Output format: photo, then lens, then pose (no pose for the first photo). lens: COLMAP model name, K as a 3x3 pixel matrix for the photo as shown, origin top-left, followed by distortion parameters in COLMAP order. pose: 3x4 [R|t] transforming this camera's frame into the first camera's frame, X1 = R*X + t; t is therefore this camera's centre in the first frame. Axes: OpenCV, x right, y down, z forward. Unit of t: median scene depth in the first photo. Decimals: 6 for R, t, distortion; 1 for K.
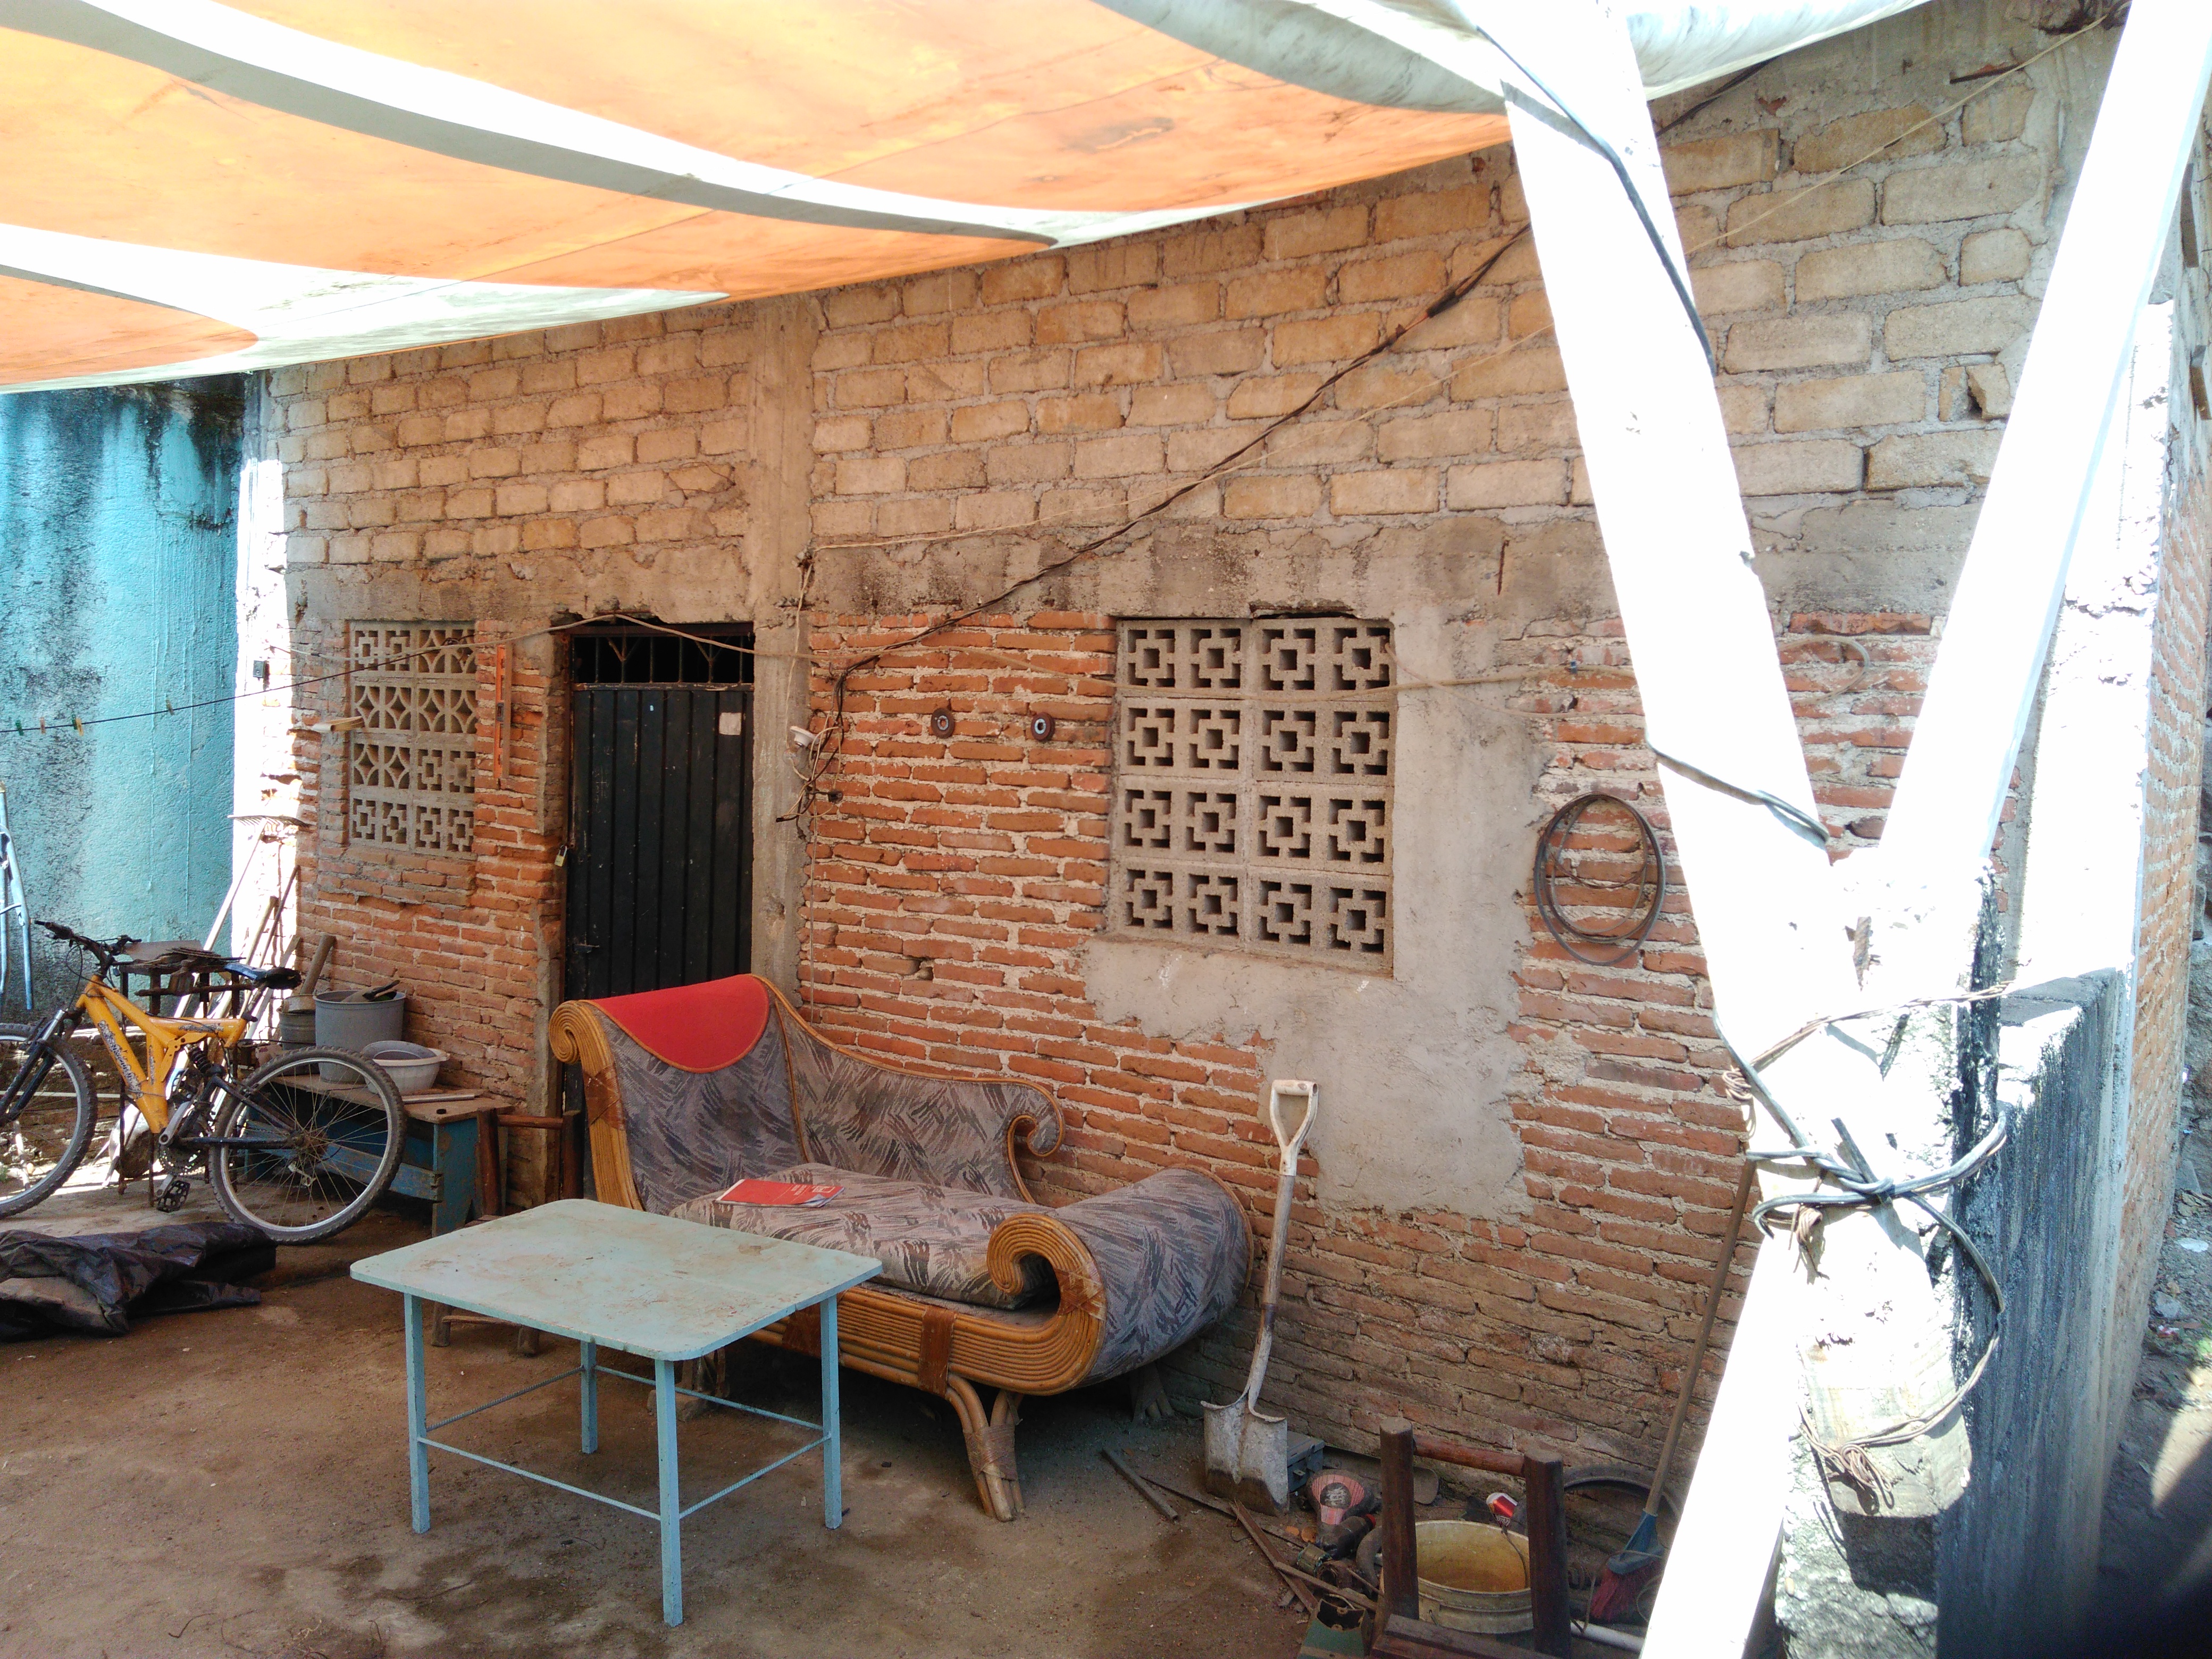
lens RADIAL K [[1745.5, 0, 1107.4], [0, 1745.5, 811.5], [0, 0, 1]] dist [0.087017, -0.101498]
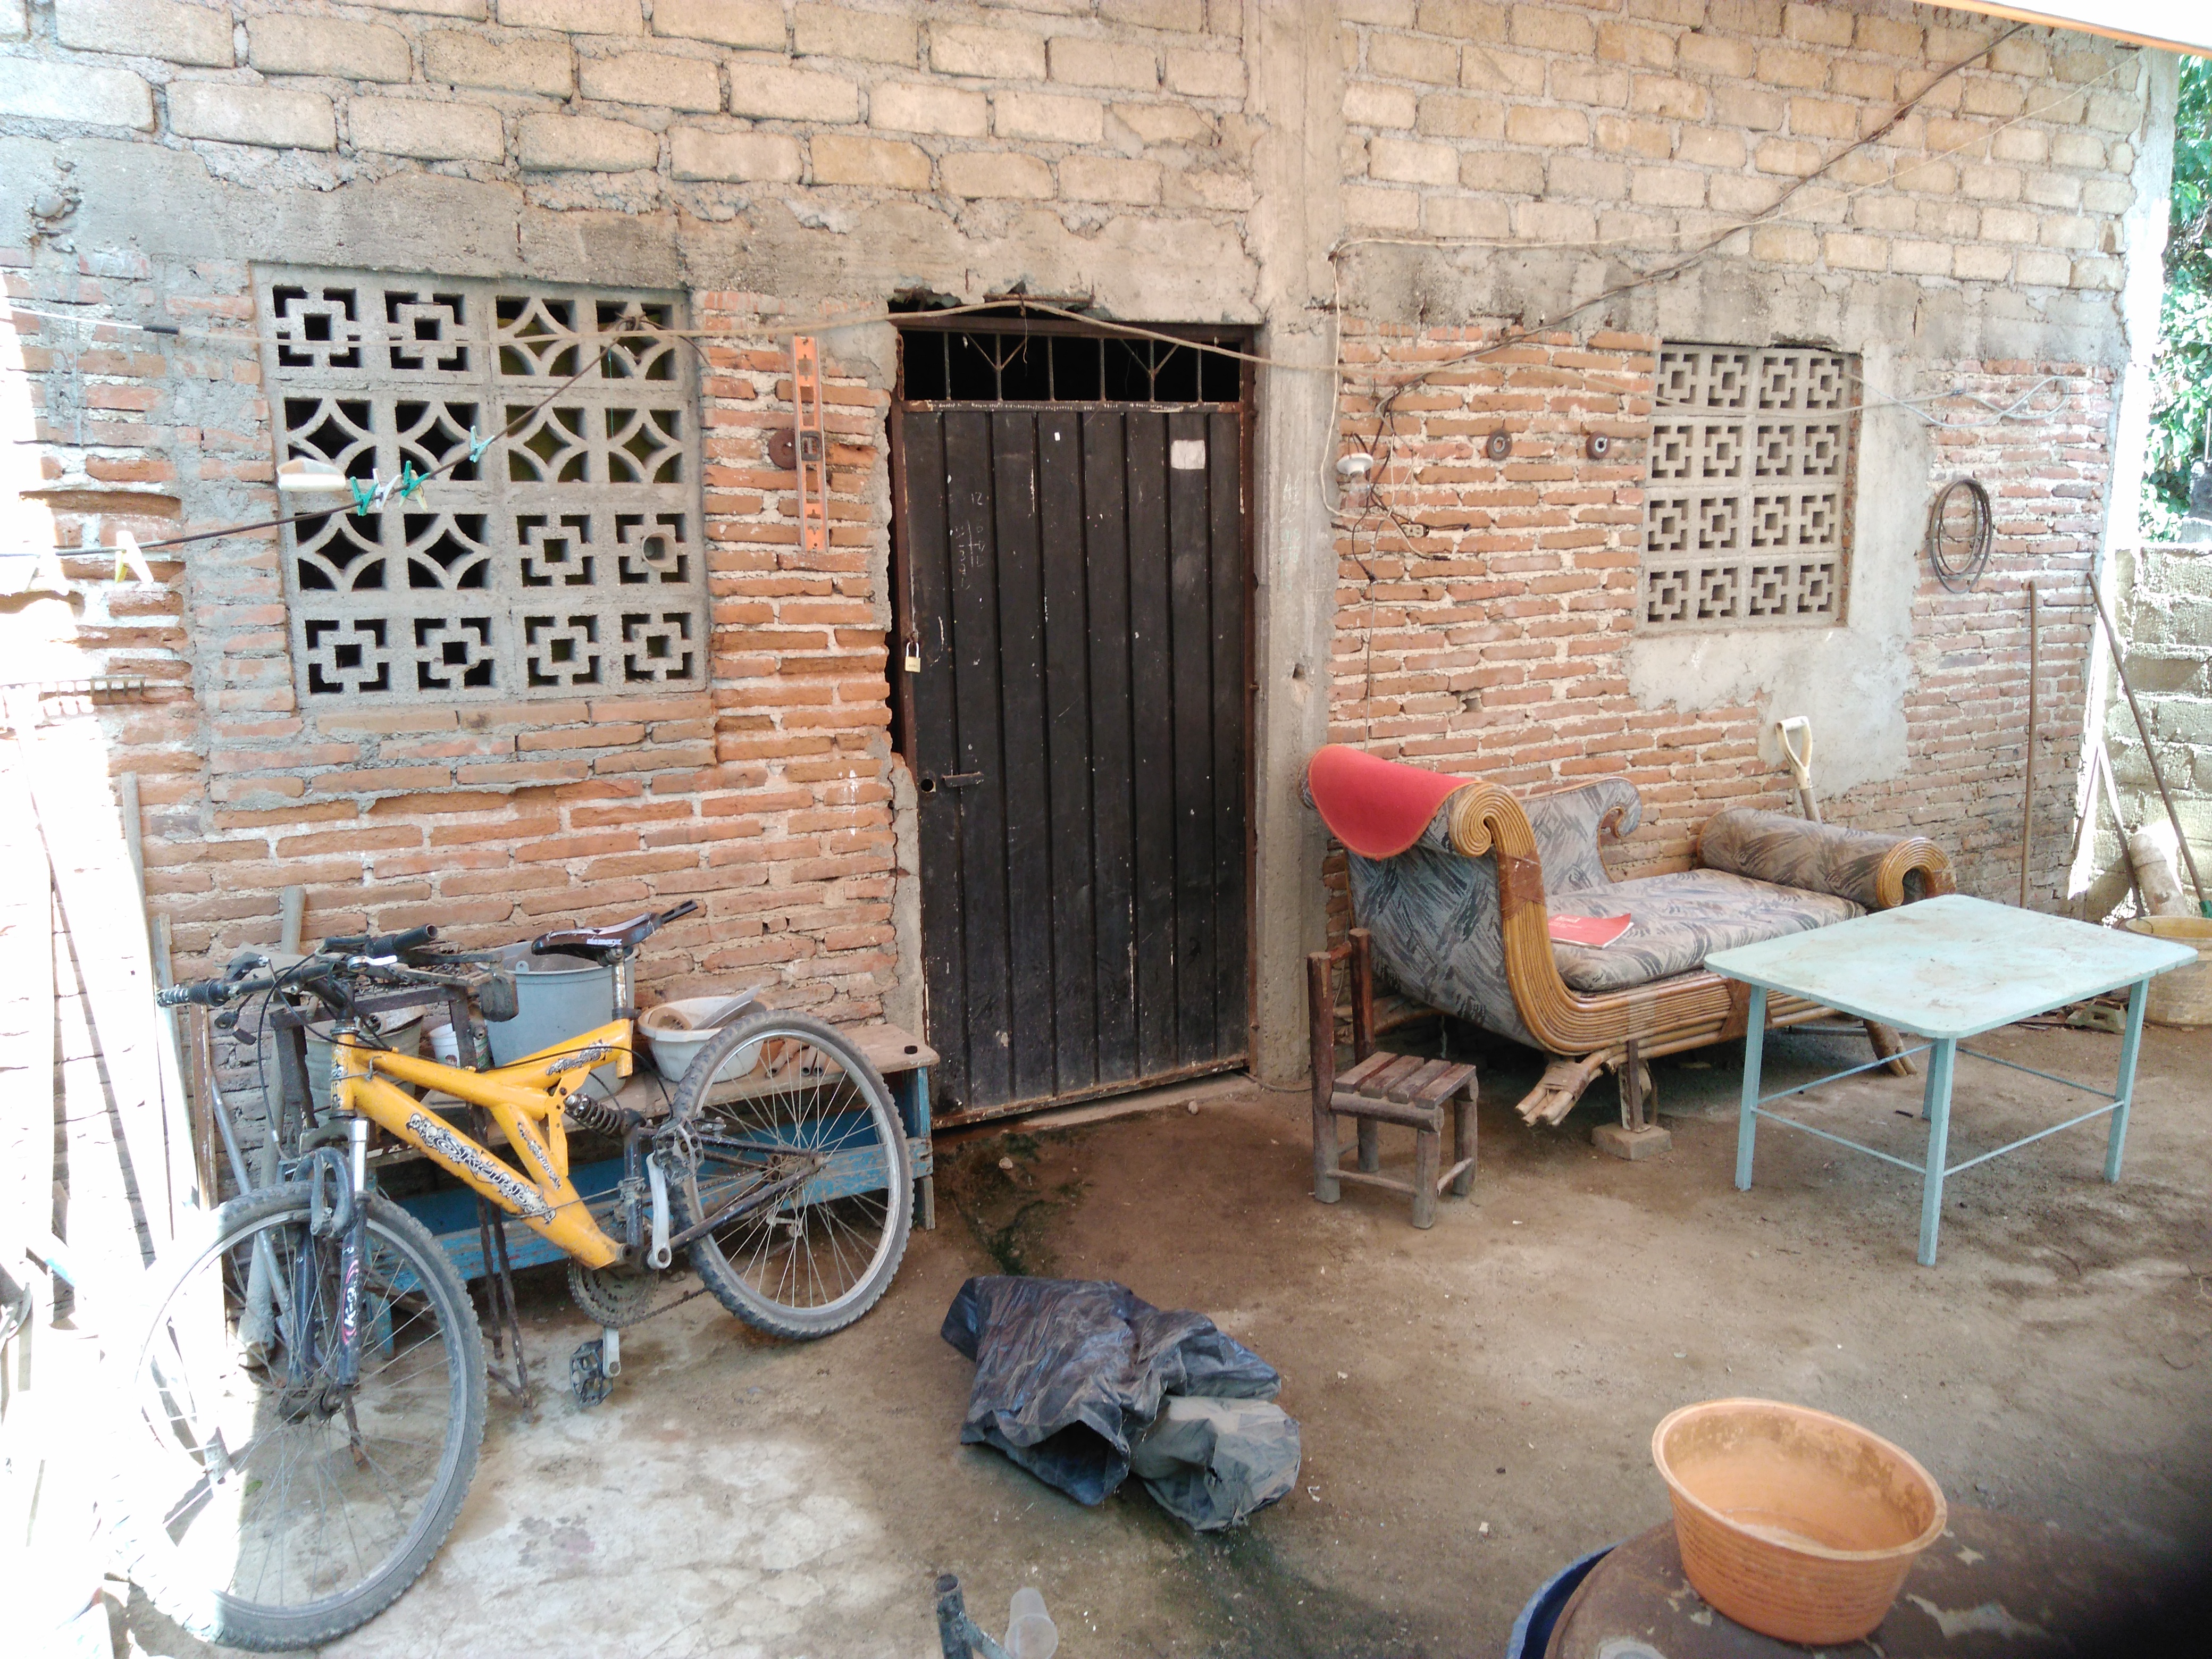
lens RADIAL K [[1745.5, 0, 1088.1], [0, 1745.5, 822.6], [0, 0, 1]] dist [0.087017, -0.101498]
pose [[0.420126, -0.200559, 0.885025, -1.133278], [0.064608, 0.979407, 0.191277, -0.048051], [-0.905163, -0.023181, 0.424433, 0.807804]]
